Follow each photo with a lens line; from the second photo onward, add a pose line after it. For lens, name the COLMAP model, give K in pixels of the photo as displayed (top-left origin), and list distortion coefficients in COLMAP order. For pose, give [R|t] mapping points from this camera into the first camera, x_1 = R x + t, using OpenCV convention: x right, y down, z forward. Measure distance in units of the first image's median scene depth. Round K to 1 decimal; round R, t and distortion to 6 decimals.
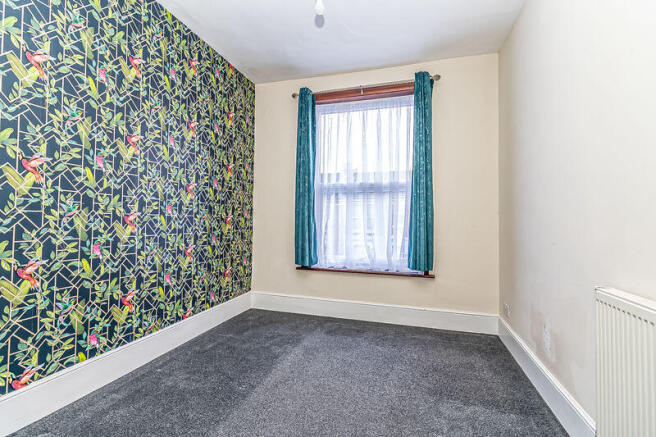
lens RADIAL K [[299.6, 0, 325.7], [0, 299.6, 216.8], [0, 0, 1]] dist [0.001254, -0.000444]
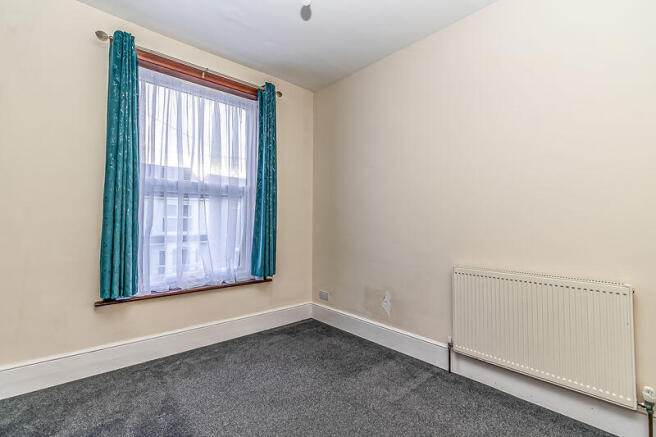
lens RADIAL K [[299.6, 0, 326.6], [0, 299.6, 216.9], [0, 0, 1]] dist [0.001254, -0.000444]
pose [[0.521433, 0.007945, 0.853255, -0.438014], [-0.011349, 0.999933, -0.002375, -0.022599], [-0.853217, -0.008445, 0.521488, 0.279937]]
